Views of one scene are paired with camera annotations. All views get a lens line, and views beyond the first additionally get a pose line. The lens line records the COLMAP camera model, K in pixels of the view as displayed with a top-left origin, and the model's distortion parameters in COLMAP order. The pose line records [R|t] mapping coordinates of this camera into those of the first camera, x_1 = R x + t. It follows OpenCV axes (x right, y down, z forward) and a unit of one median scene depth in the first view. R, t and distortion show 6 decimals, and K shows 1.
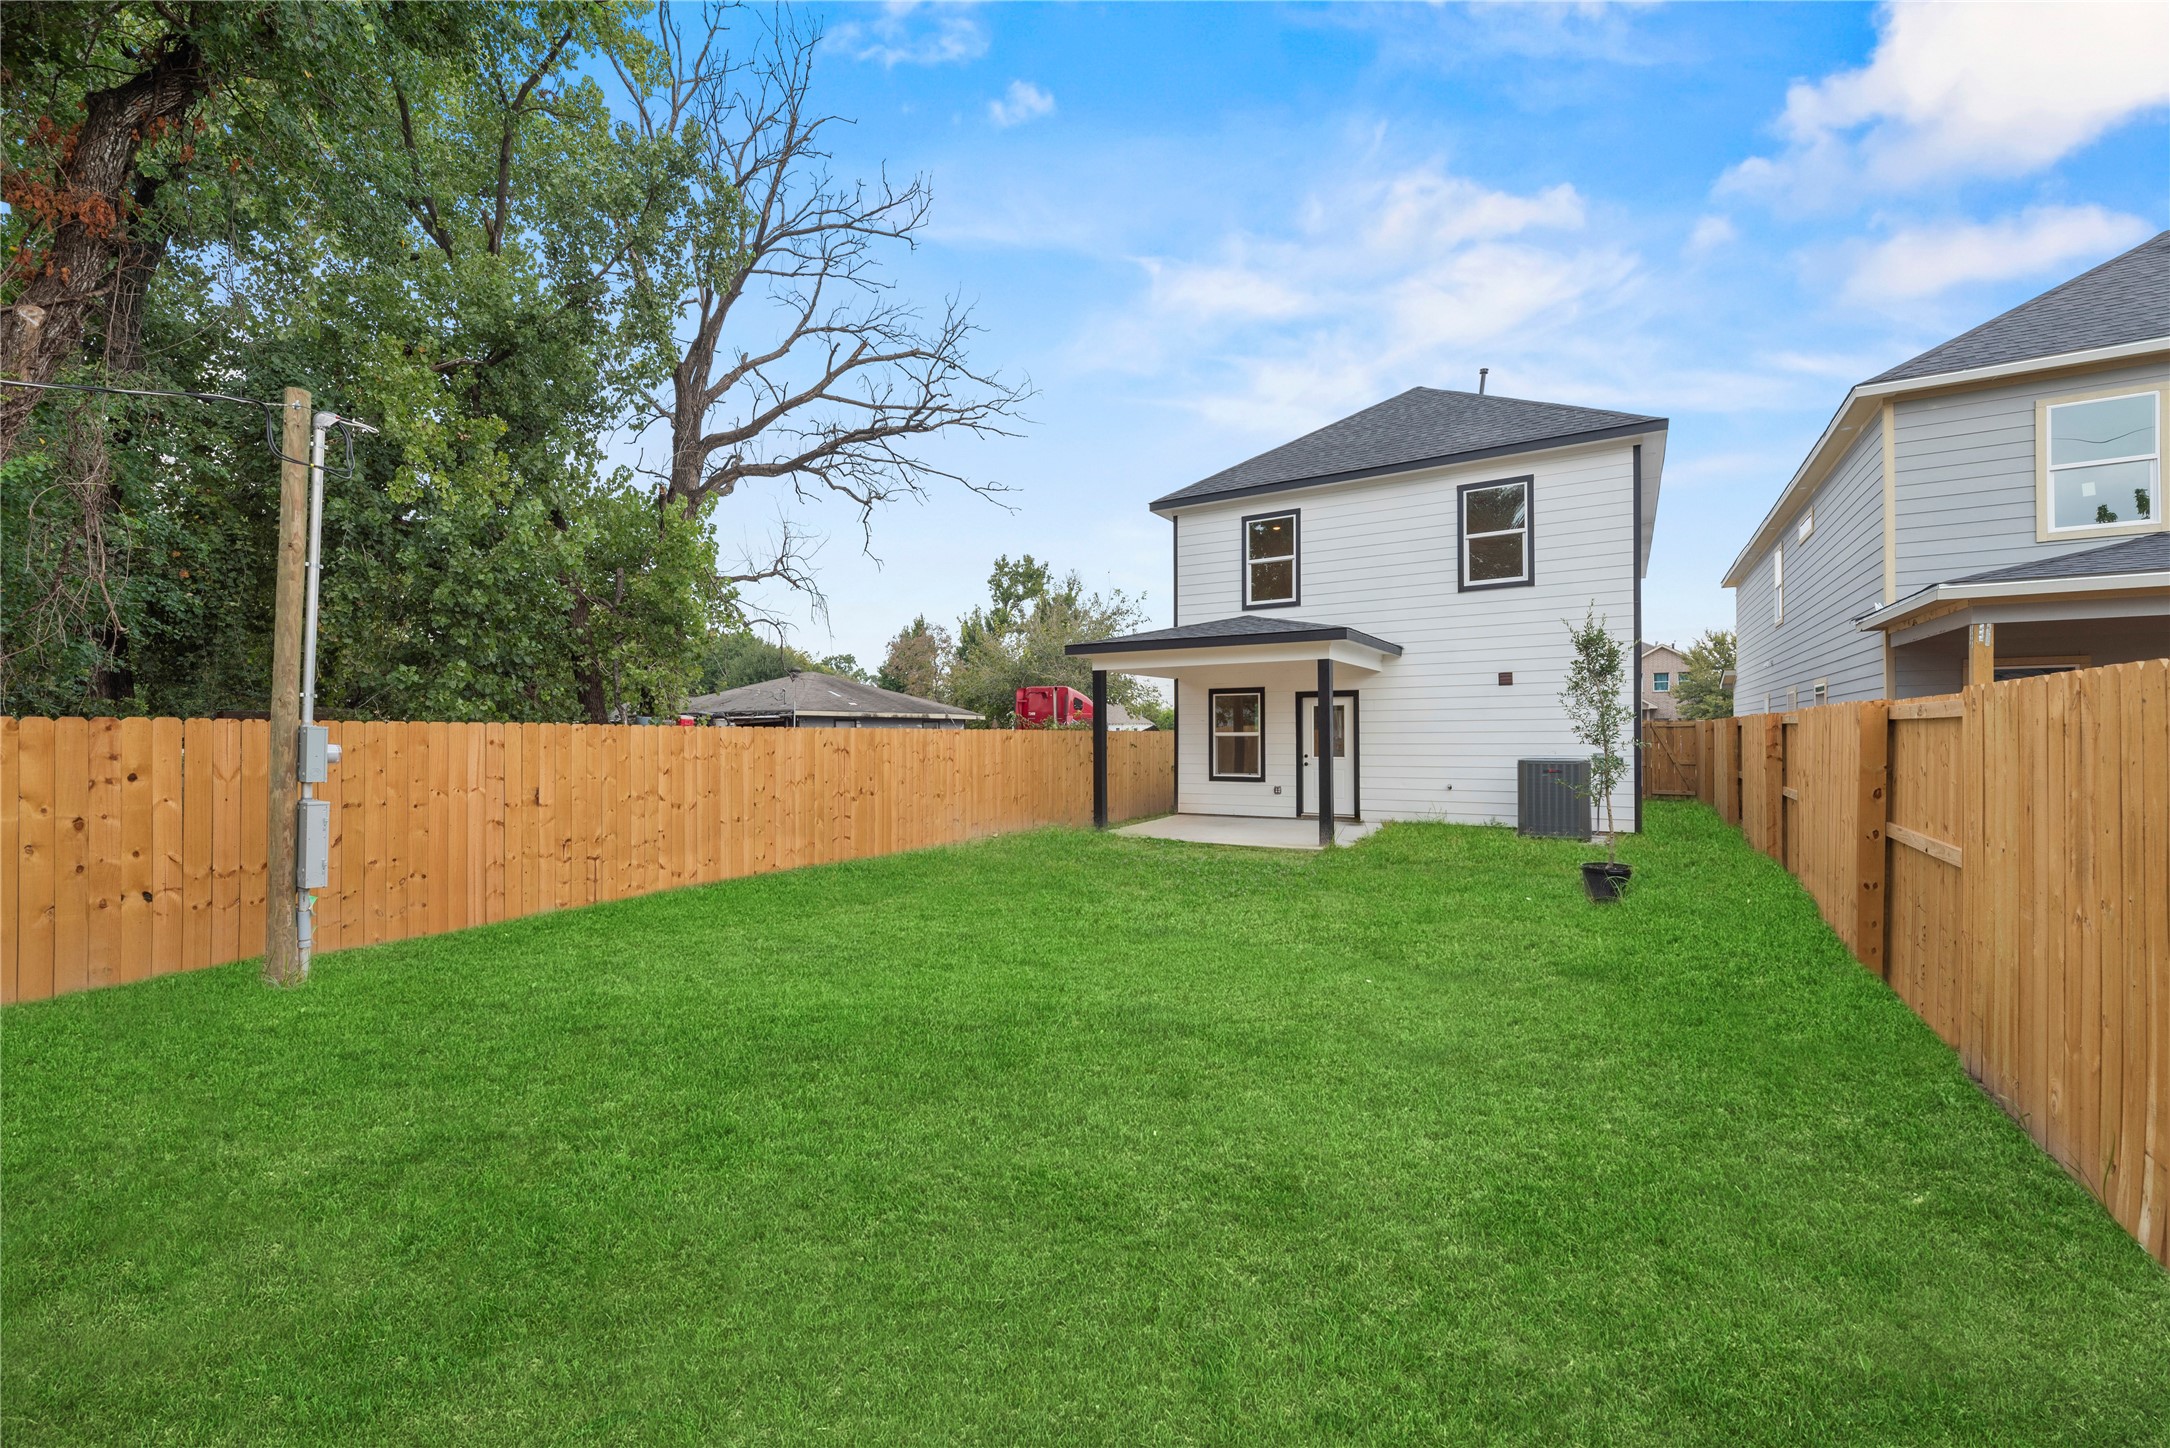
lens RADIAL K [[871.0, 0, 1084.3], [0, 871.0, 720.5], [0, 0, 1]] dist [0.000473, -0.000122]
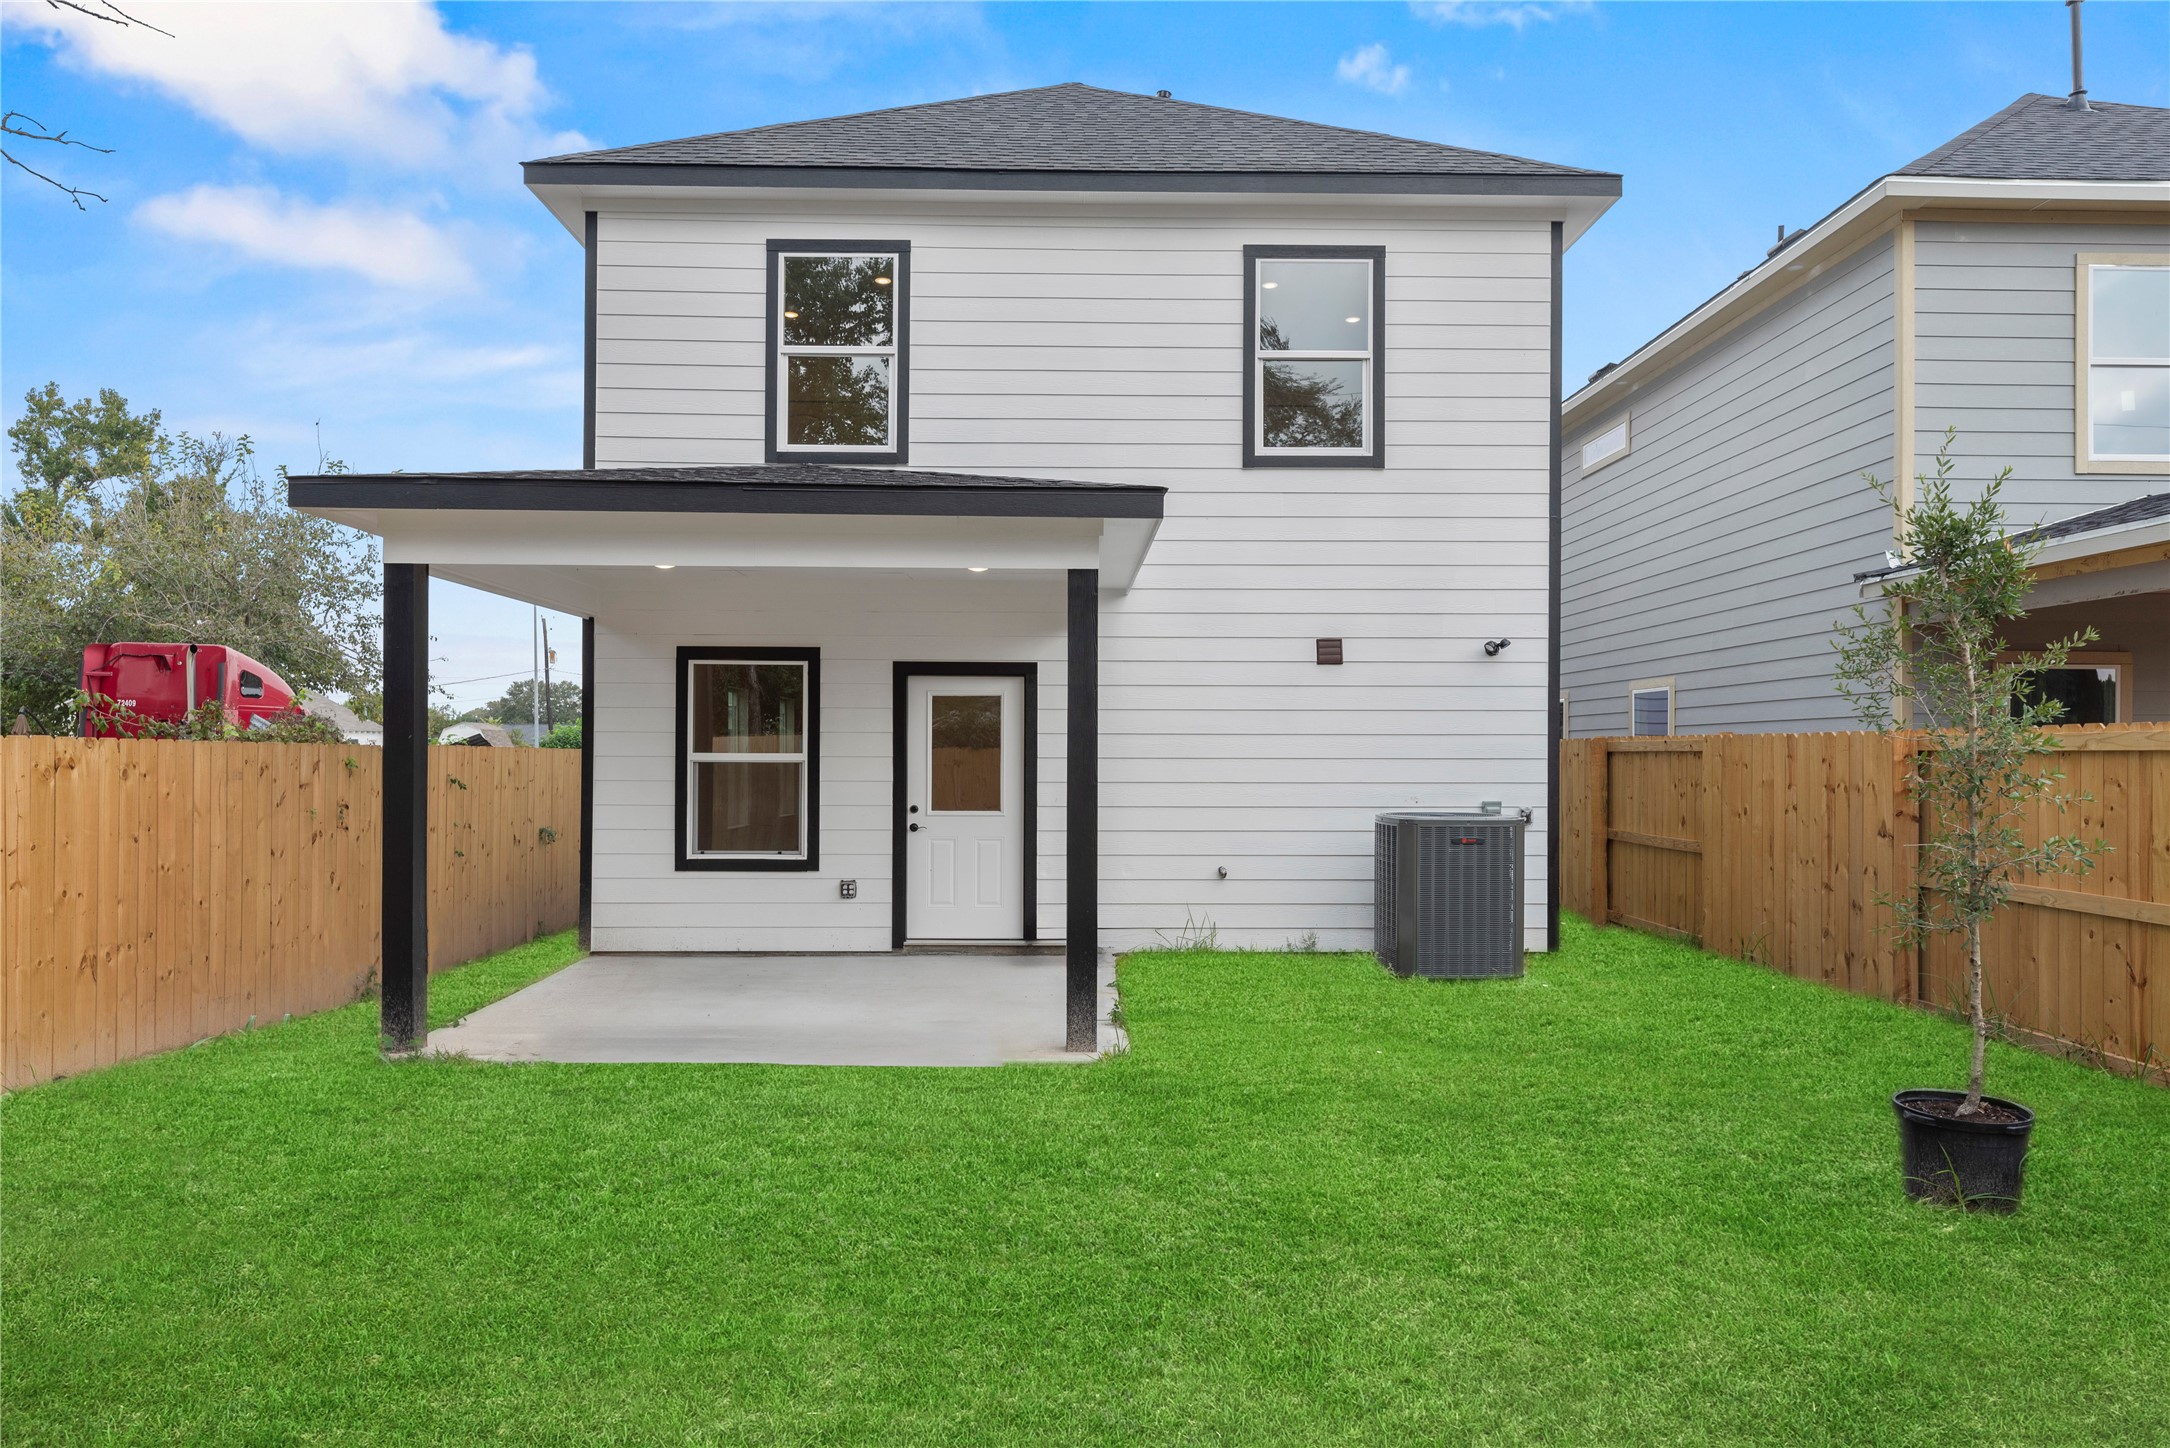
lens RADIAL K [[1329.5, 0, 1085.8], [0, 1329.5, 750.9], [0, 0, 1]] dist [0.000947, -0.001646]
pose [[0.841190, 0.011100, 0.540626, -0.033704], [-0.018386, 0.999798, 0.008080, 0.004245], [-0.540427, -0.016737, 0.841224, 0.374653]]
